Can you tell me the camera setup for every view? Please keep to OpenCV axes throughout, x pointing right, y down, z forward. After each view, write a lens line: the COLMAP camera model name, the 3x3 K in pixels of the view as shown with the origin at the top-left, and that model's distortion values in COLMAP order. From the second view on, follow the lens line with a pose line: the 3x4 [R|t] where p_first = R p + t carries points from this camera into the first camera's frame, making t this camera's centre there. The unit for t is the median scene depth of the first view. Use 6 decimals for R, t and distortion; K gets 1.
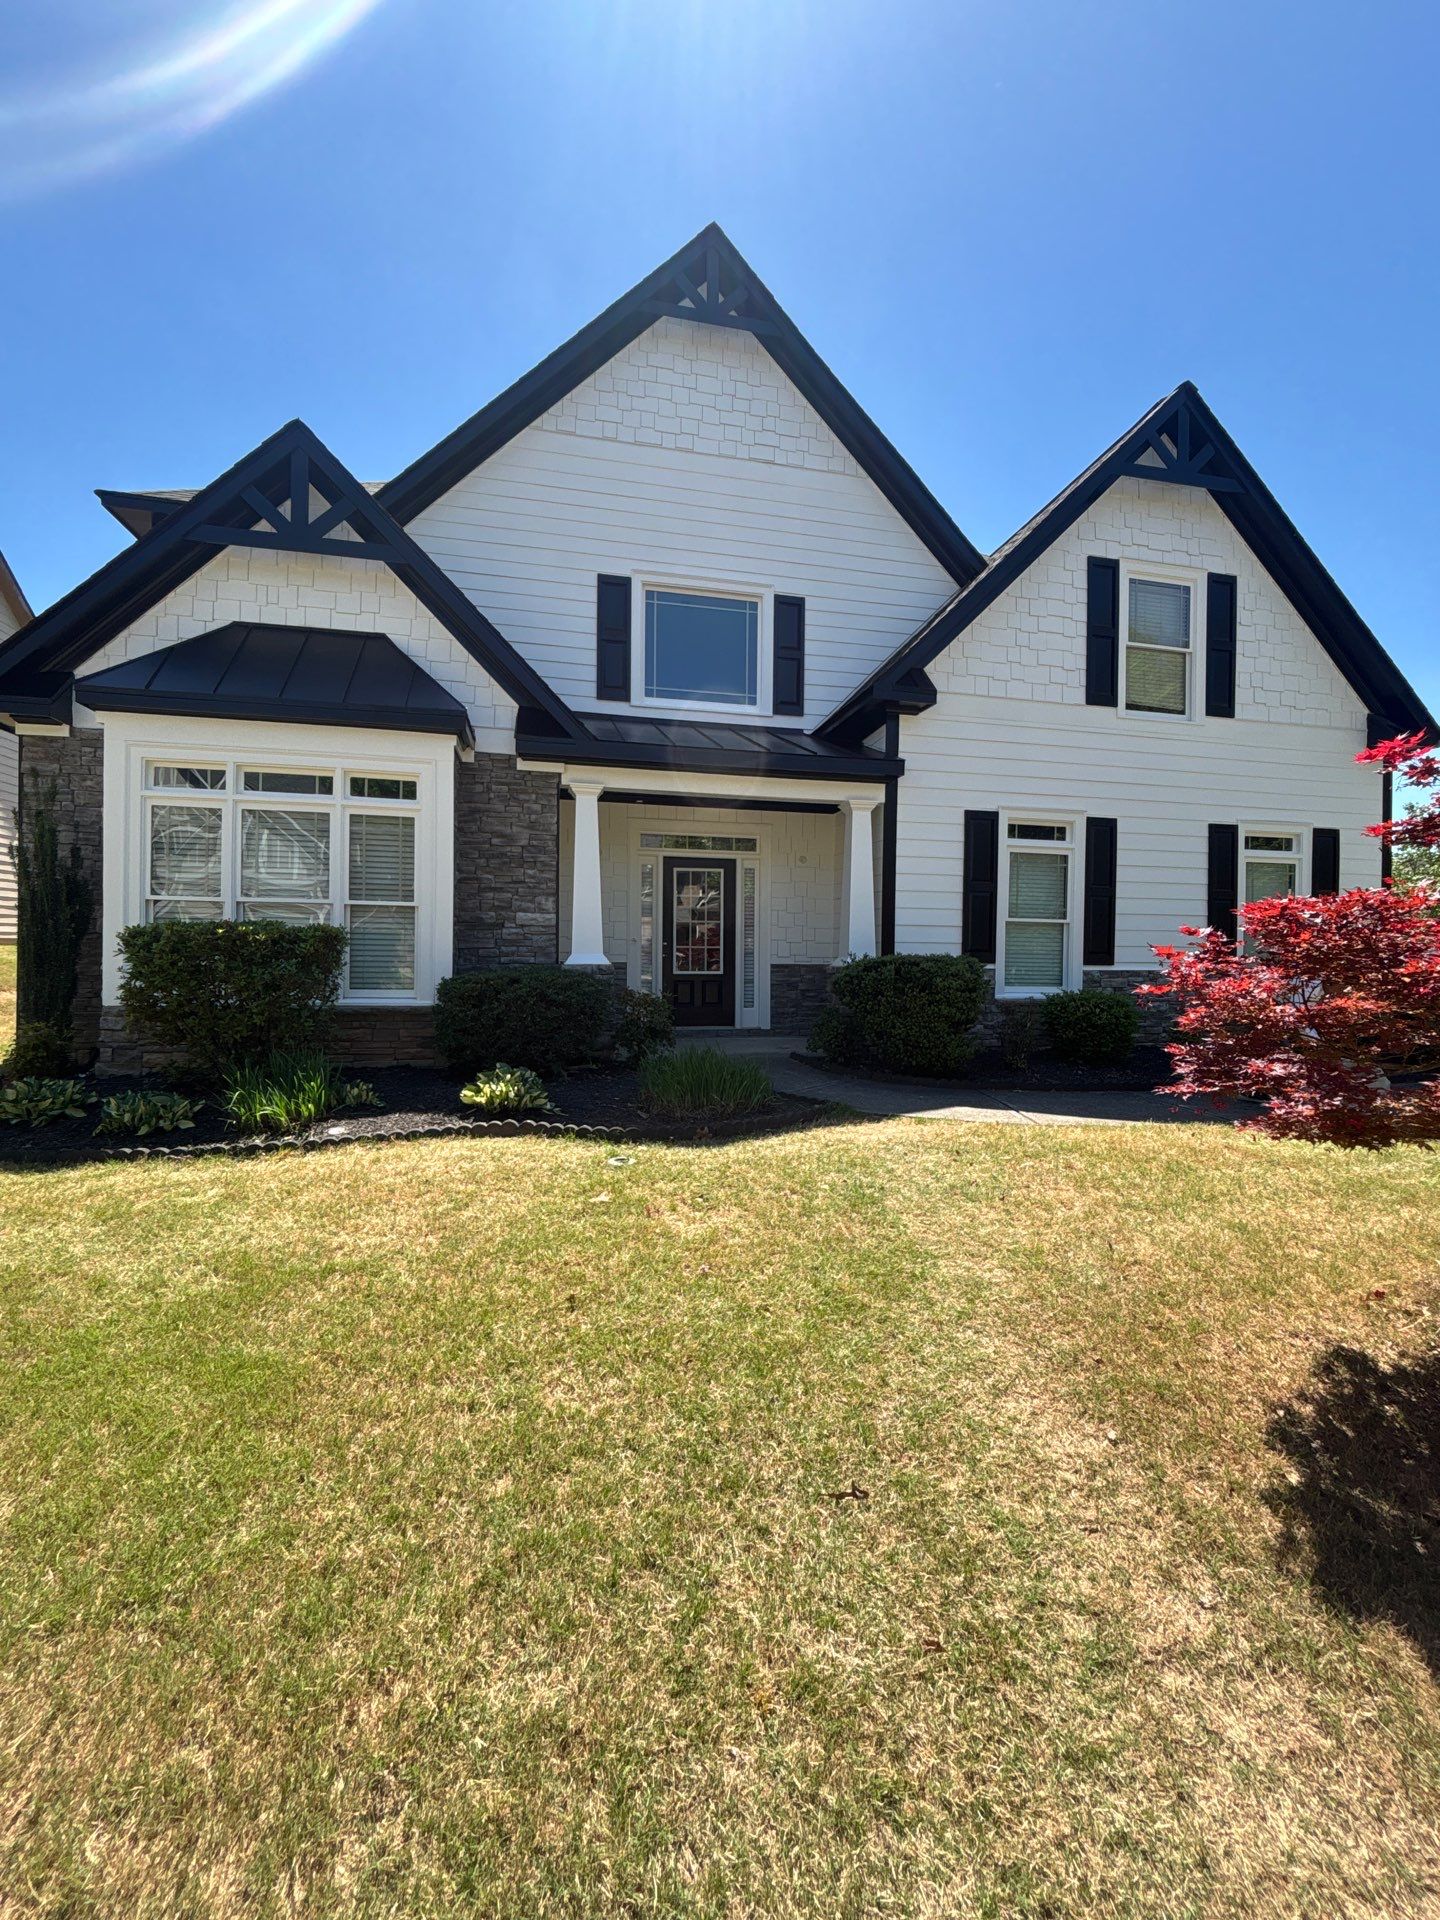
lens RADIAL K [[786.2, 0, 718.8], [0, 786.2, 953.8], [0, 0, 1]] dist [0.002327, 0.001141]
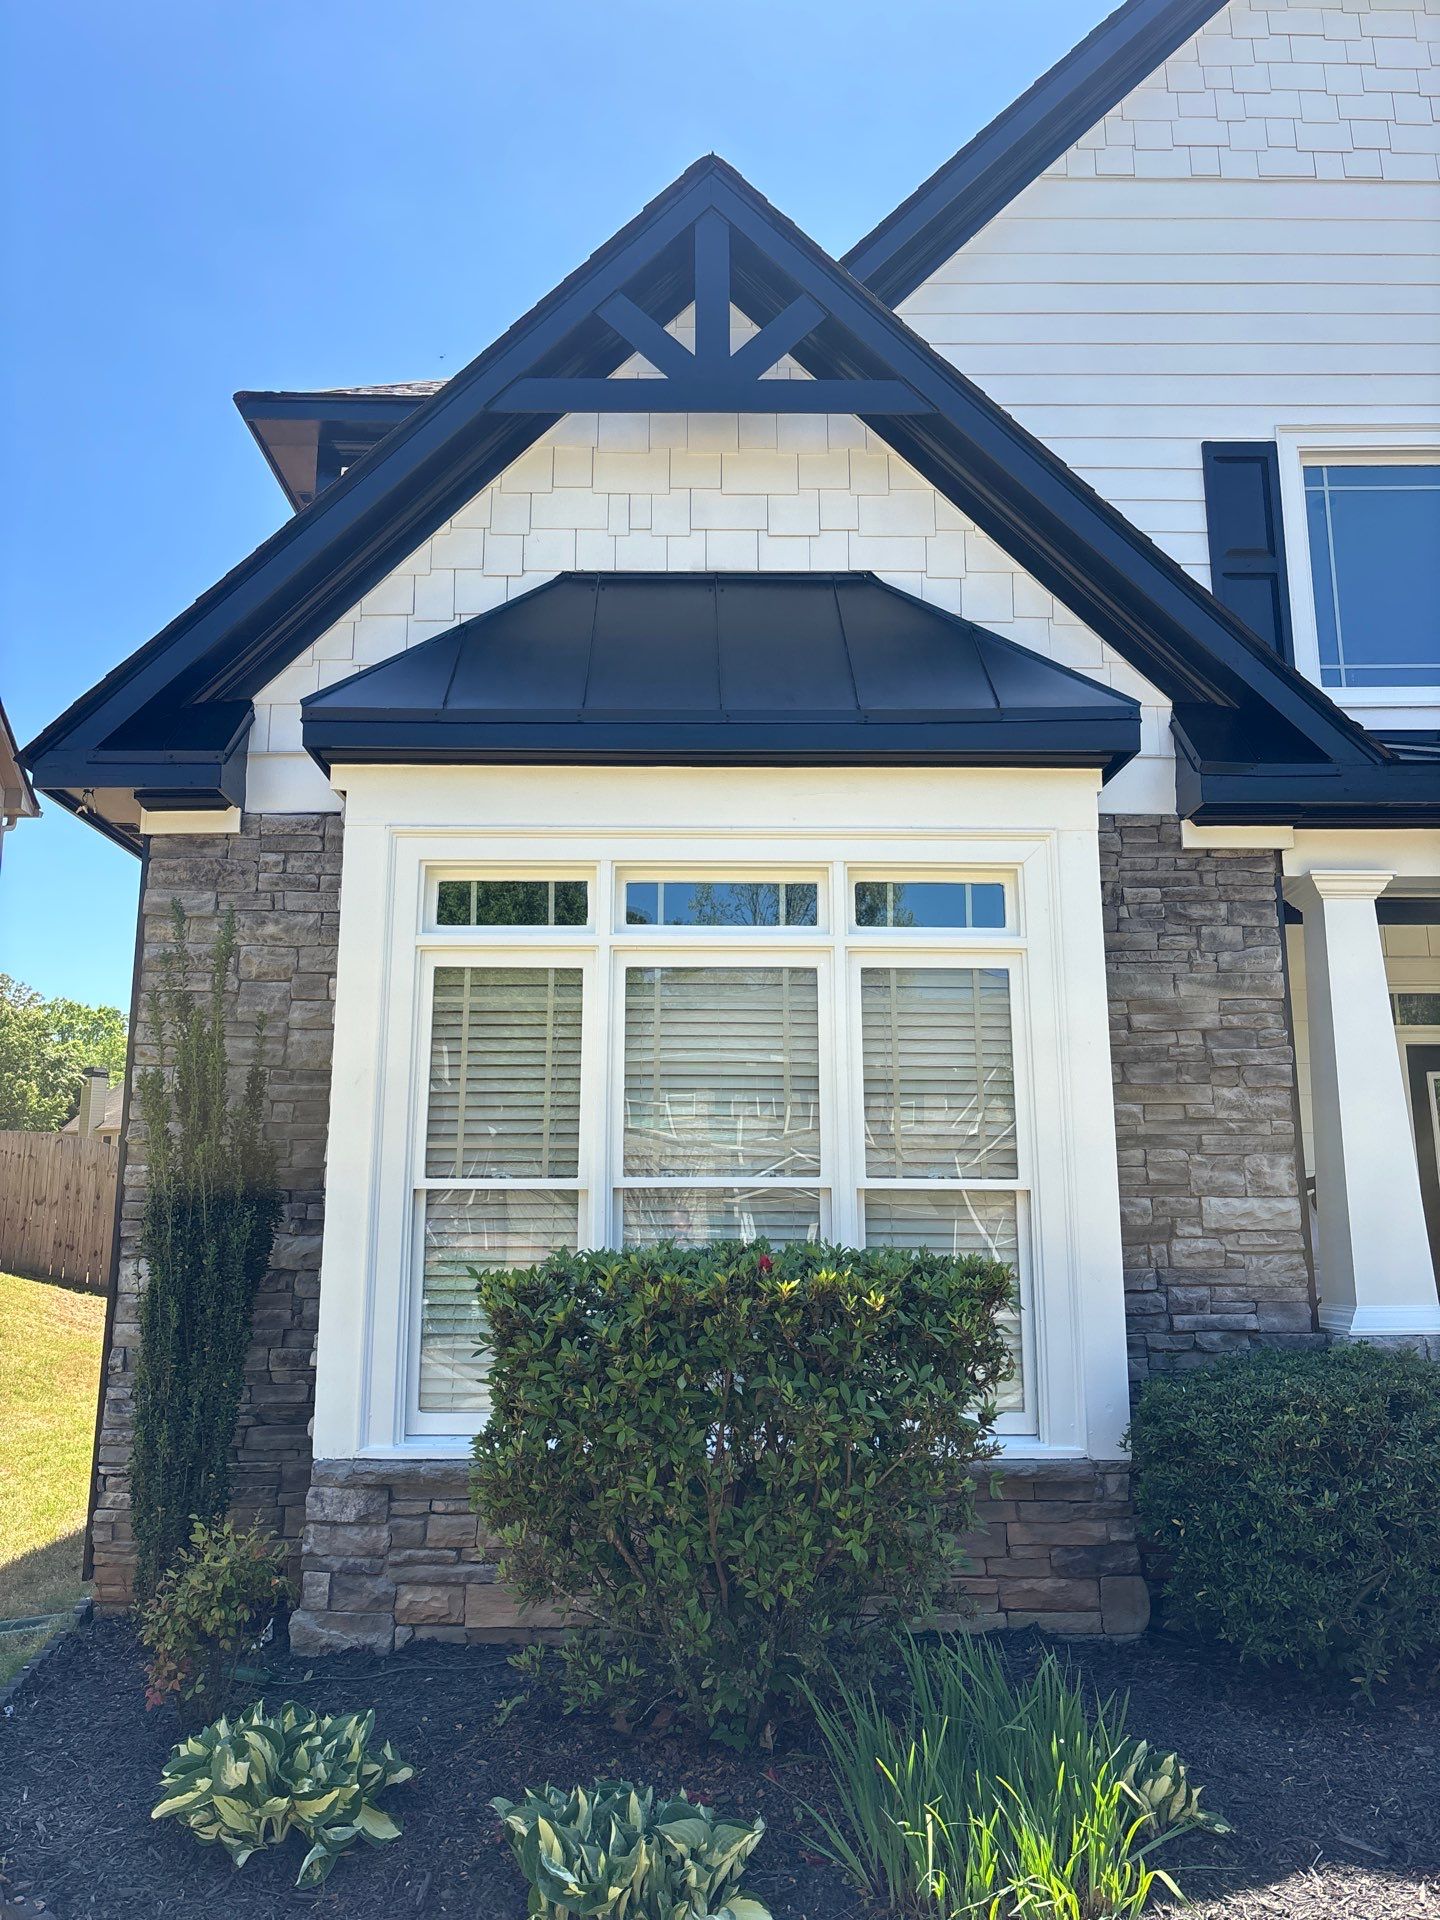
lens RADIAL K [[1461.8, 0, 716.8], [0, 1461.8, 947.6], [0, 0, 1]] dist [0.040870, -0.038237]
pose [[0.982107, -0.051840, -0.181046, -0.309988], [0.014929, 0.979771, -0.199563, -0.027663], [0.187729, 0.193289, 0.963015, 0.188452]]
